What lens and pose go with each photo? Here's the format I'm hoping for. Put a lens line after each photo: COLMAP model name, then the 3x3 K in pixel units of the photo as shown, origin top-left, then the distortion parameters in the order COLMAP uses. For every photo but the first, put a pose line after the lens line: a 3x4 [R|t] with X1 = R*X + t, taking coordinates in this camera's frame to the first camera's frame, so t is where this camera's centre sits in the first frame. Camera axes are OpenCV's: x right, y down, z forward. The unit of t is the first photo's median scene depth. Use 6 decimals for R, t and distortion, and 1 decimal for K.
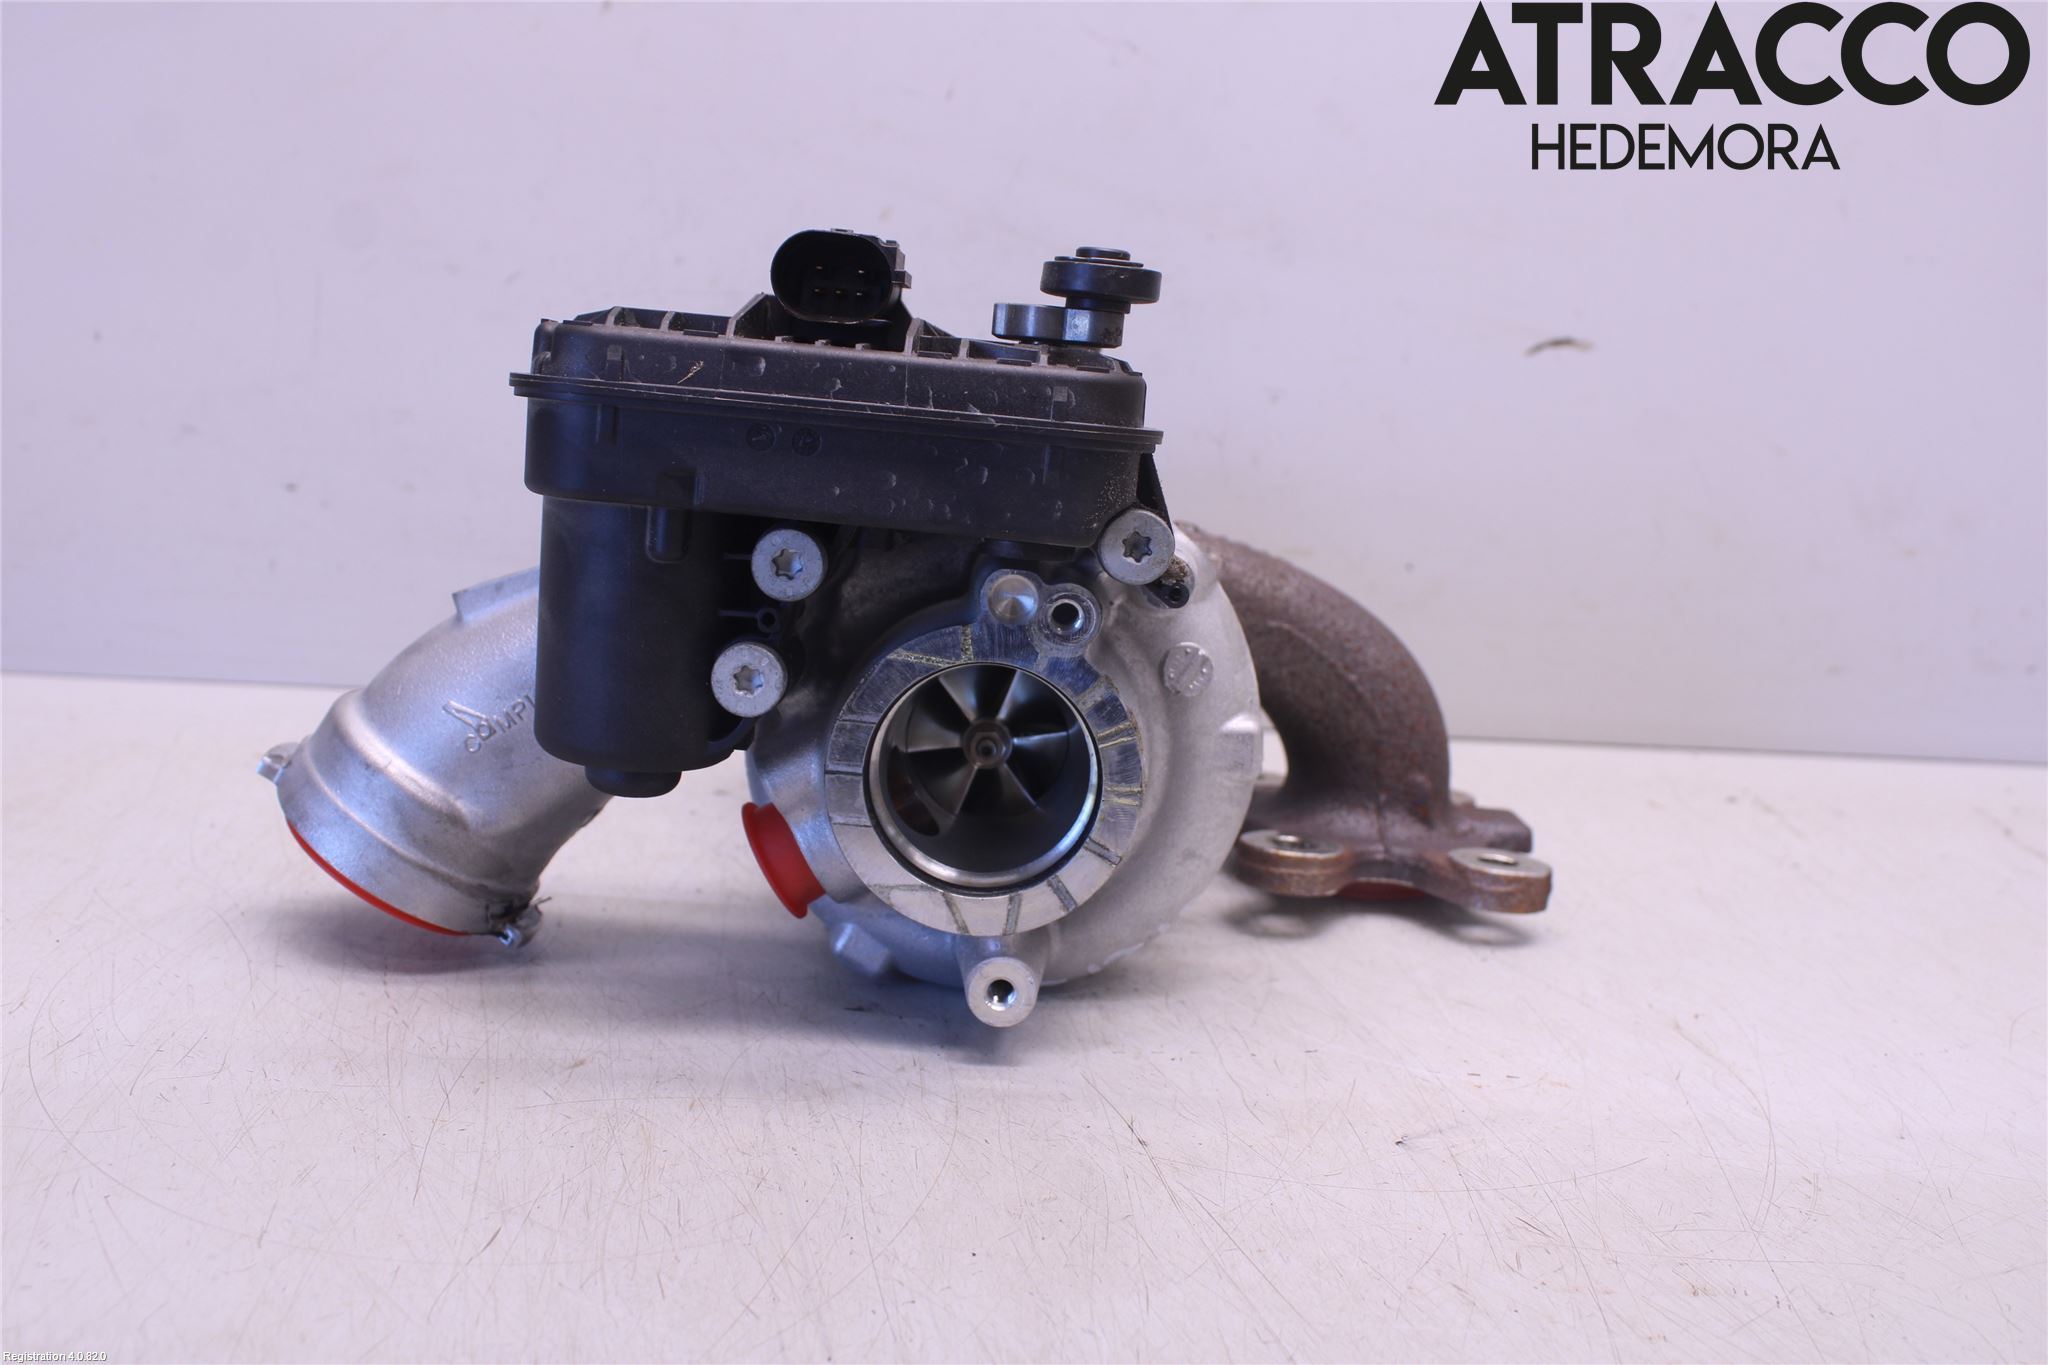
lens RADIAL K [[2217.9, 0, 1020.0], [0, 2217.9, 677.8], [0, 0, 1]] dist [0.016236, 0.000000]
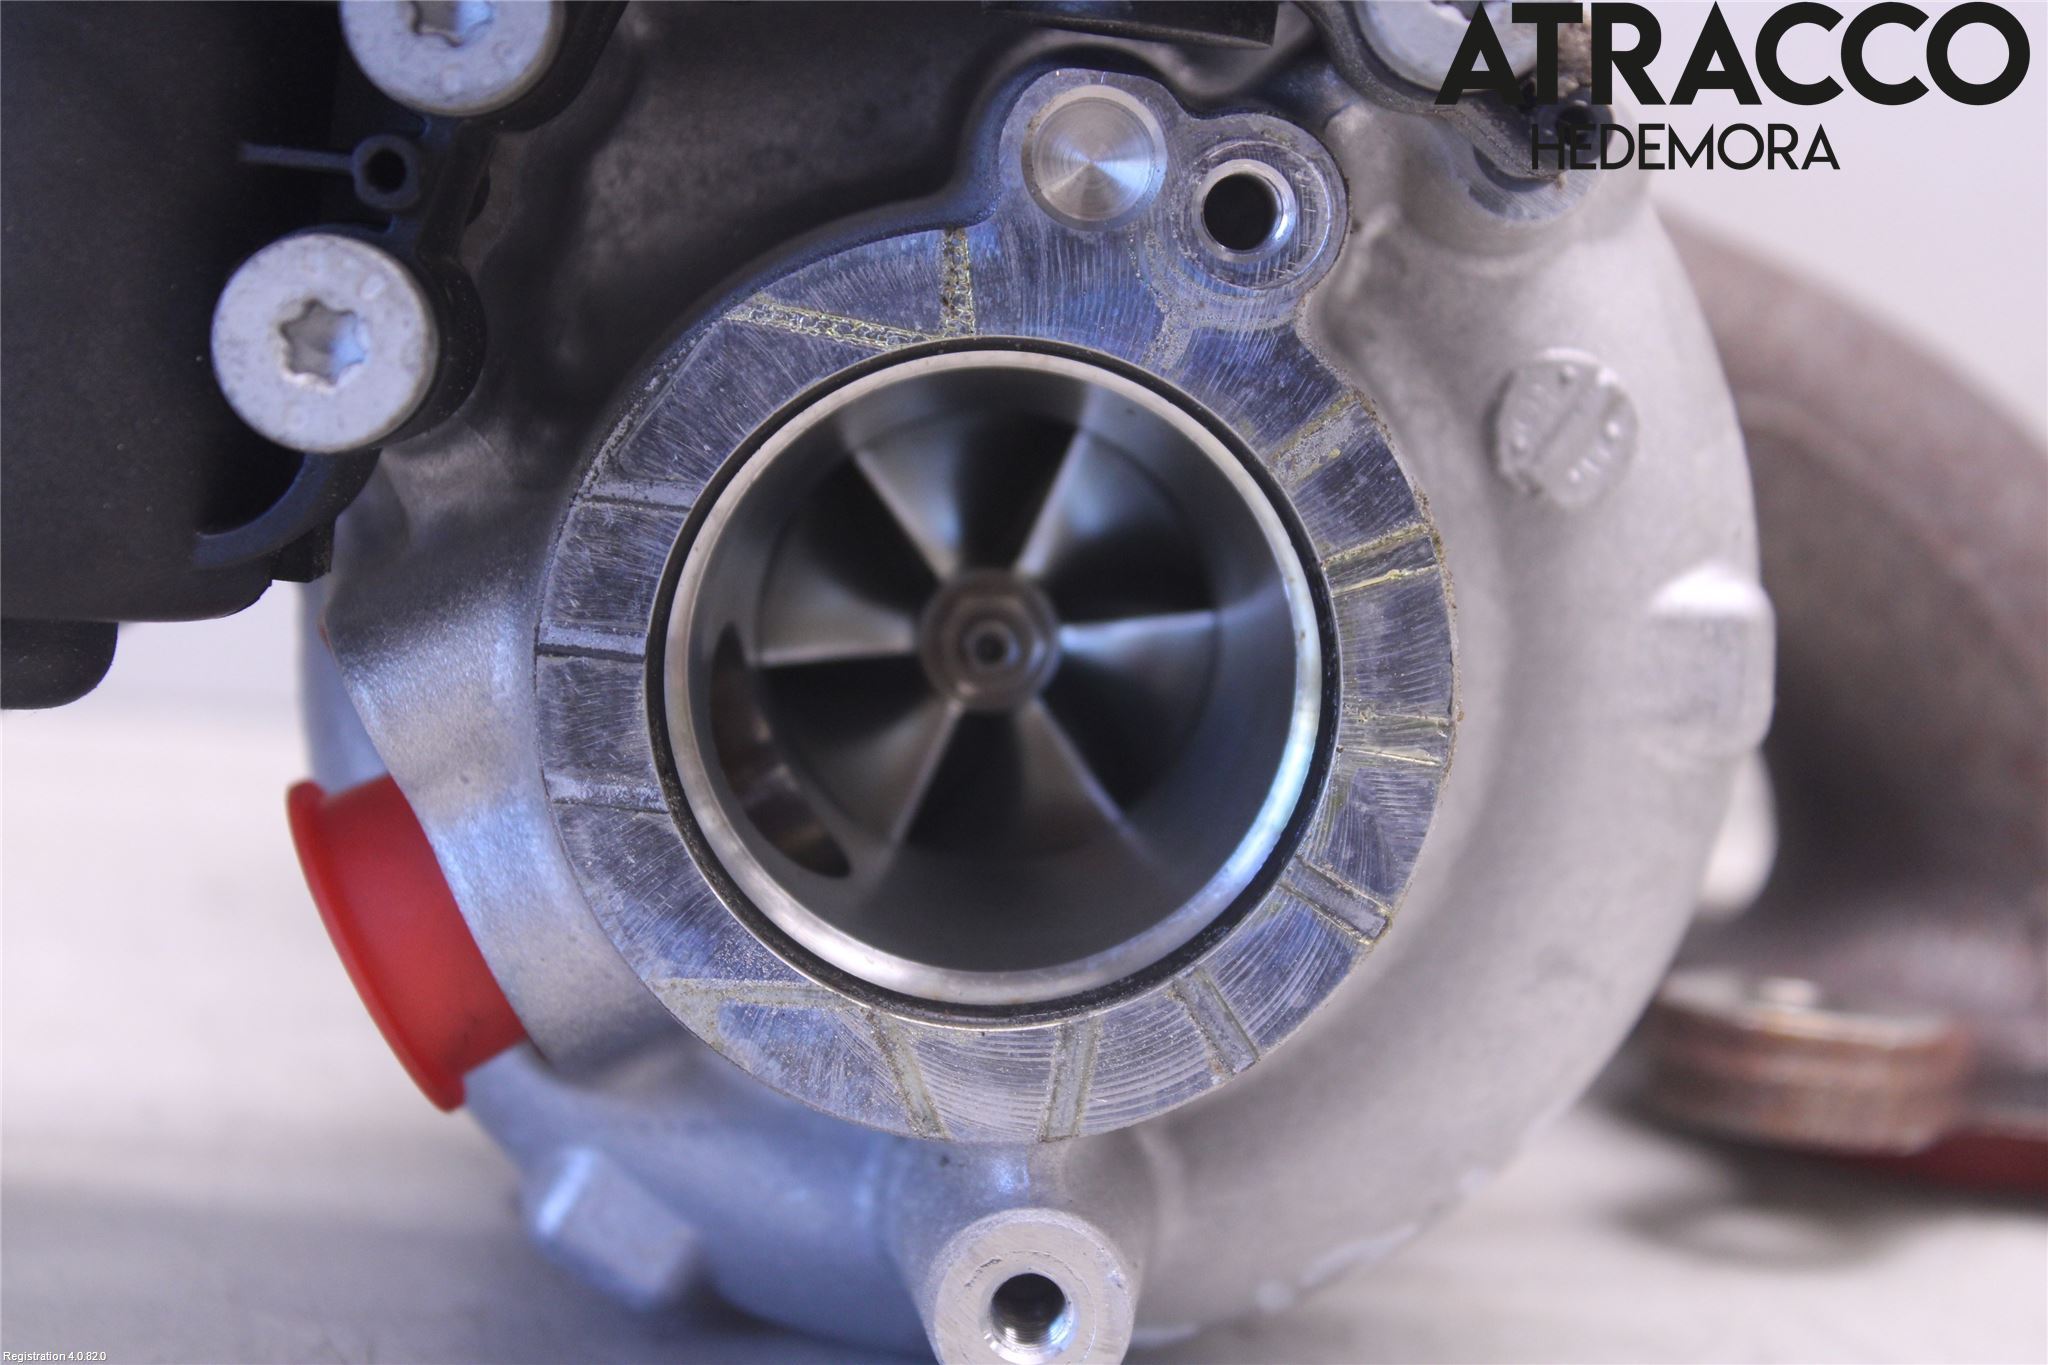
lens RADIAL K [[5060.1, 0, 1027.0], [0, 5060.1, 681.7], [0, 0, 1]] dist [0.209418, 0.000000]
pose [[0.999449, 0.022140, 0.024710, -0.029396], [-0.020333, 0.997261, -0.071112, 0.096696], [-0.026217, 0.070571, 0.997162, 0.200497]]
